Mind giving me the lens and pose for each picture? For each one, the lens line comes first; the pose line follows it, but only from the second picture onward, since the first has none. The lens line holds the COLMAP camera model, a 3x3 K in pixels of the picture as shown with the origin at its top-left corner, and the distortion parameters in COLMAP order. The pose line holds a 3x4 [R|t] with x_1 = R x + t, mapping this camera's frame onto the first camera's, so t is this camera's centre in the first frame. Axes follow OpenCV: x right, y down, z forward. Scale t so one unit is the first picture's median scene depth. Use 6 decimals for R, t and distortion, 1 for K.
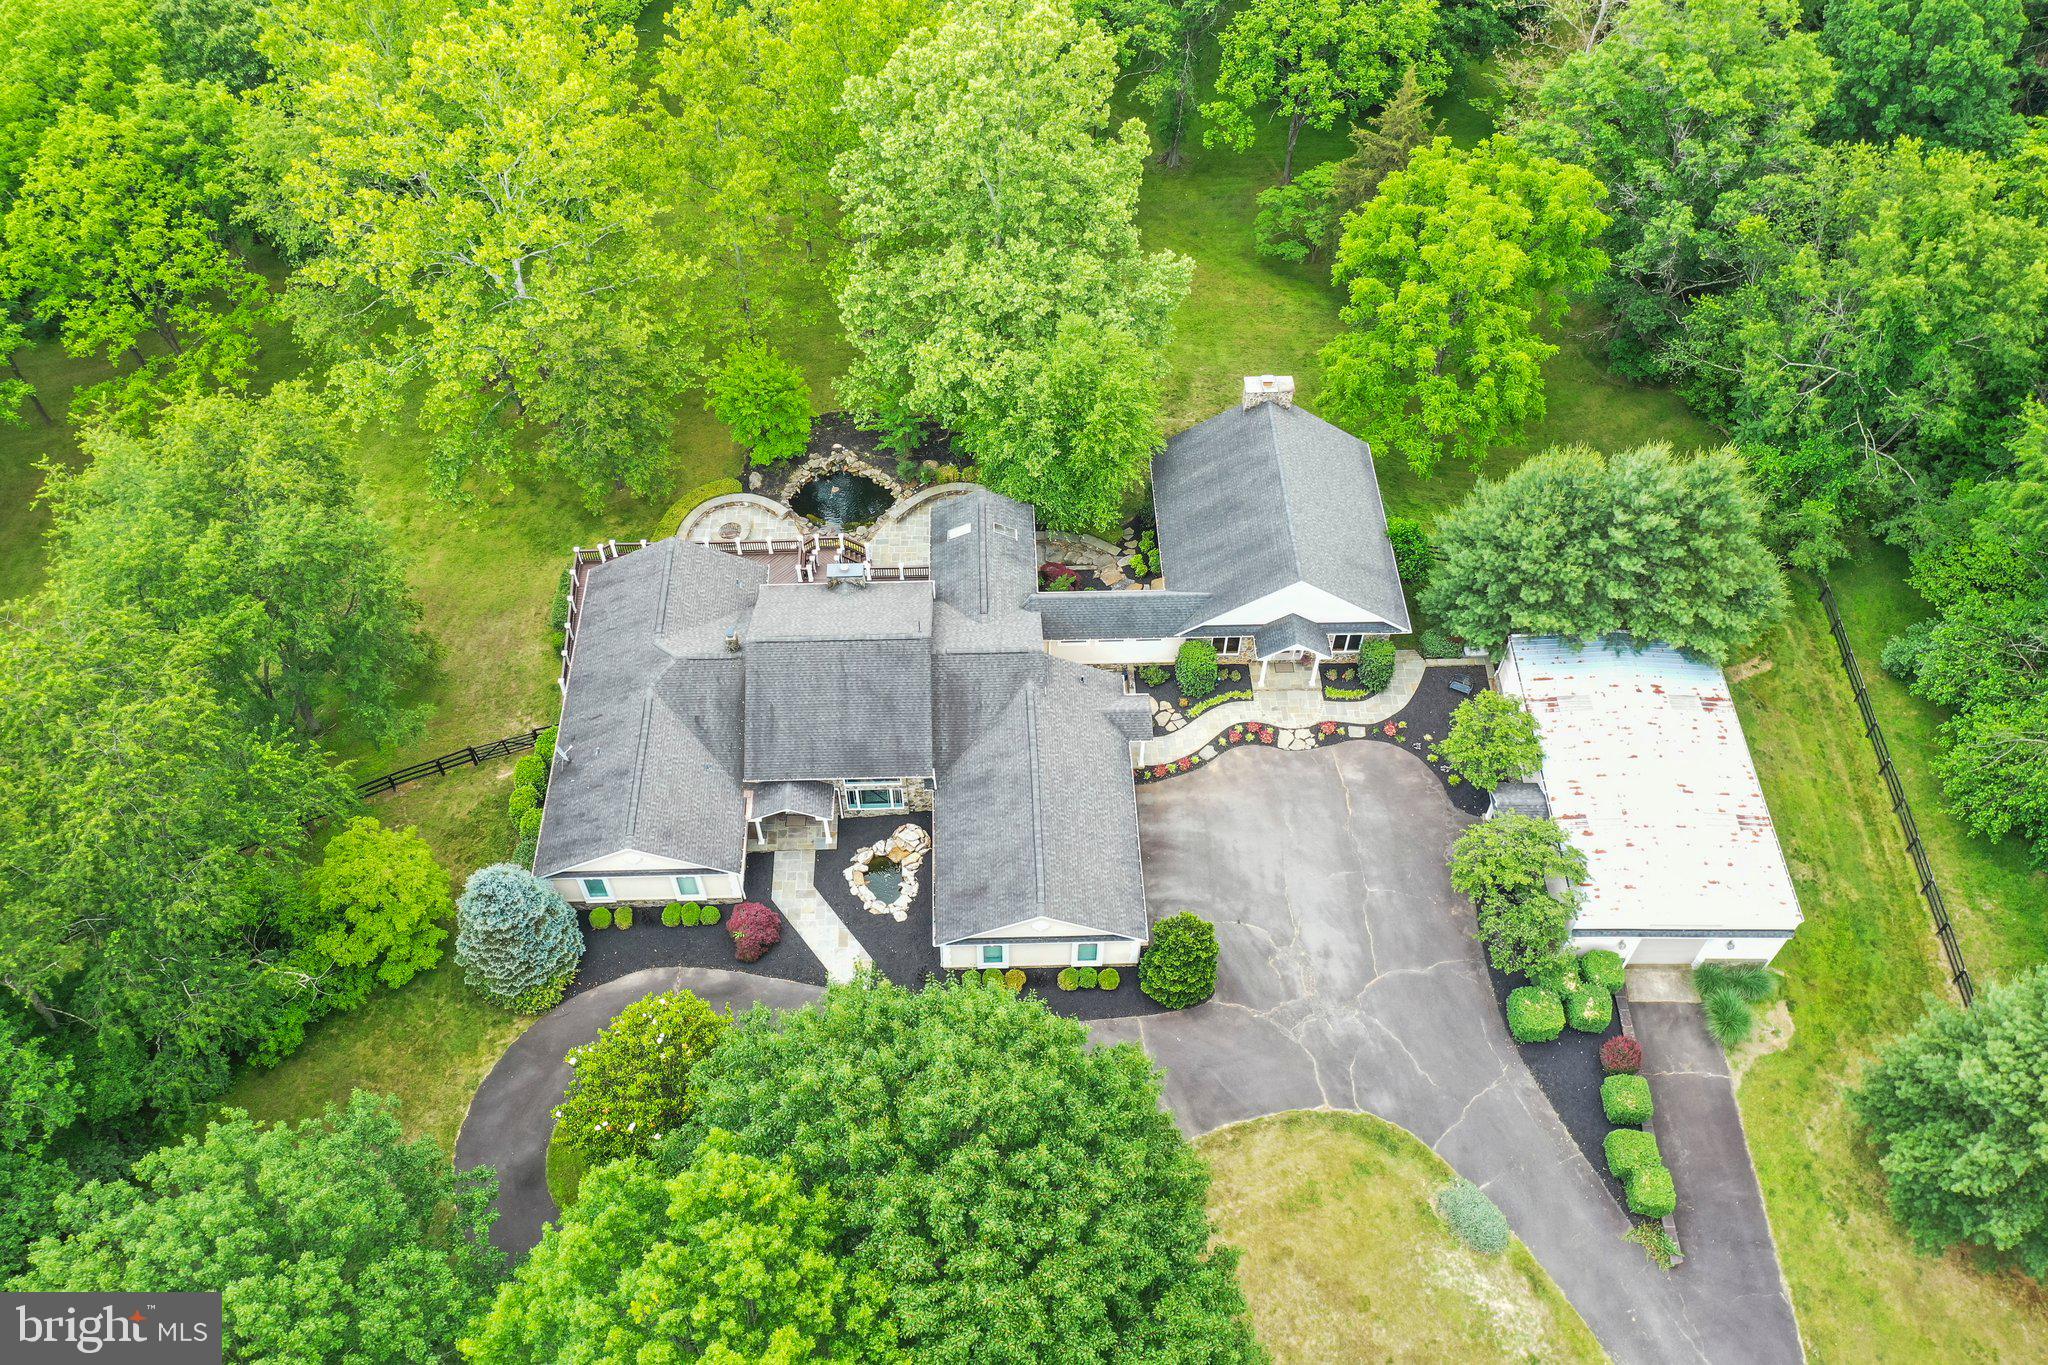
lens RADIAL K [[1609.9, 0, 1020.9], [0, 1609.9, 685.9], [0, 0, 1]] dist [-0.003215, -0.000225]
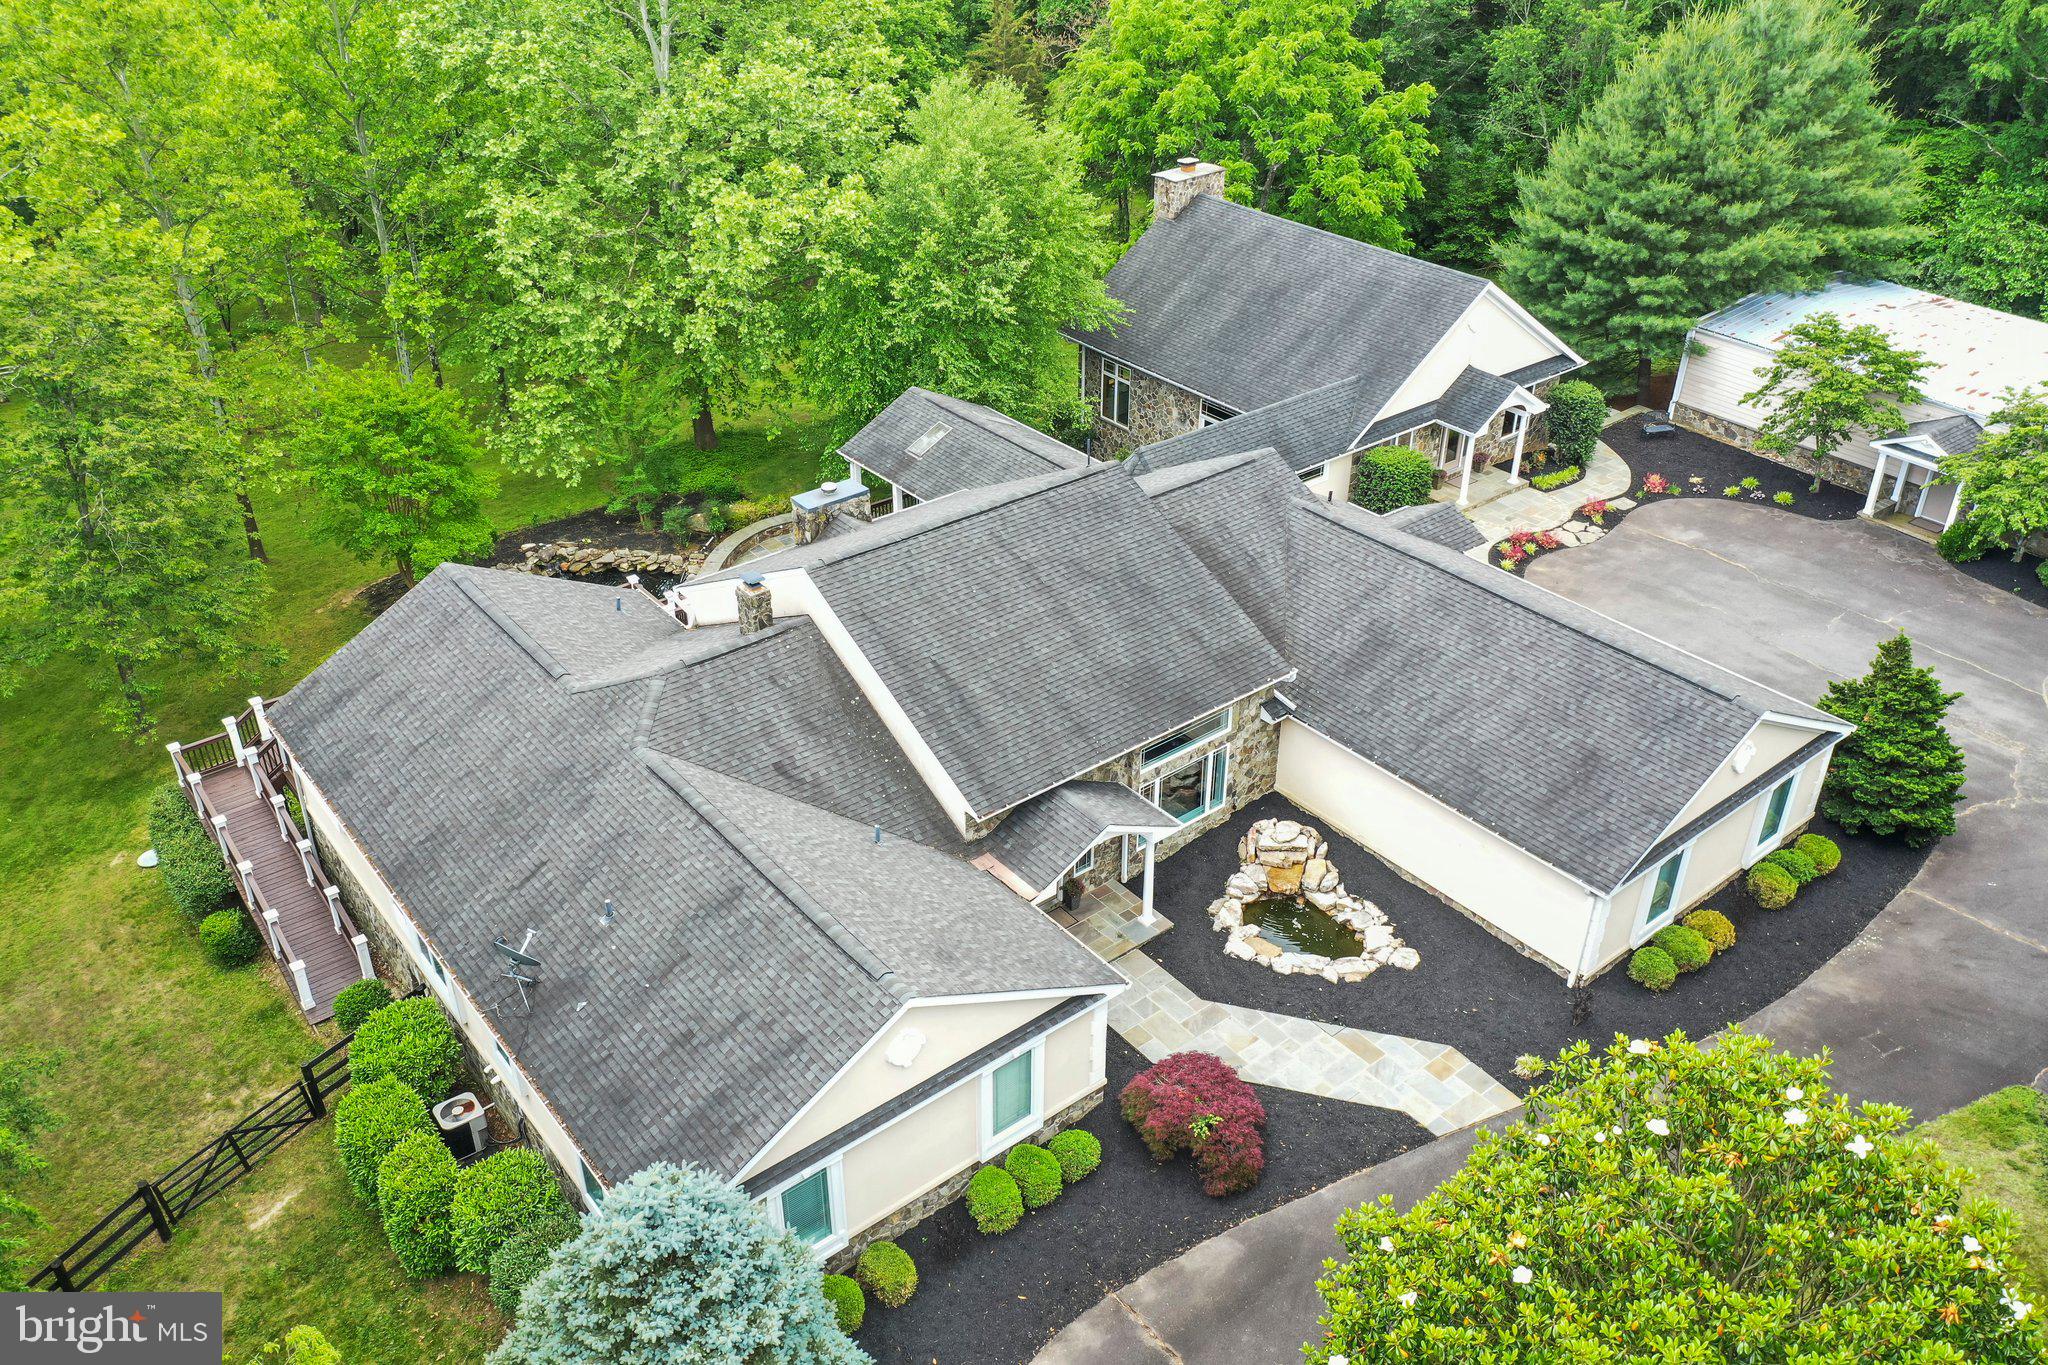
lens RADIAL K [[1609.9, 0, 1022.5], [0, 1609.9, 677.5], [0, 0, 1]] dist [-0.003215, -0.000225]
pose [[0.799878, -0.317228, 0.509471, -0.356284], [0.474152, 0.854439, -0.212401, 0.118673], [-0.367932, 0.411462, 0.833862, 0.622909]]
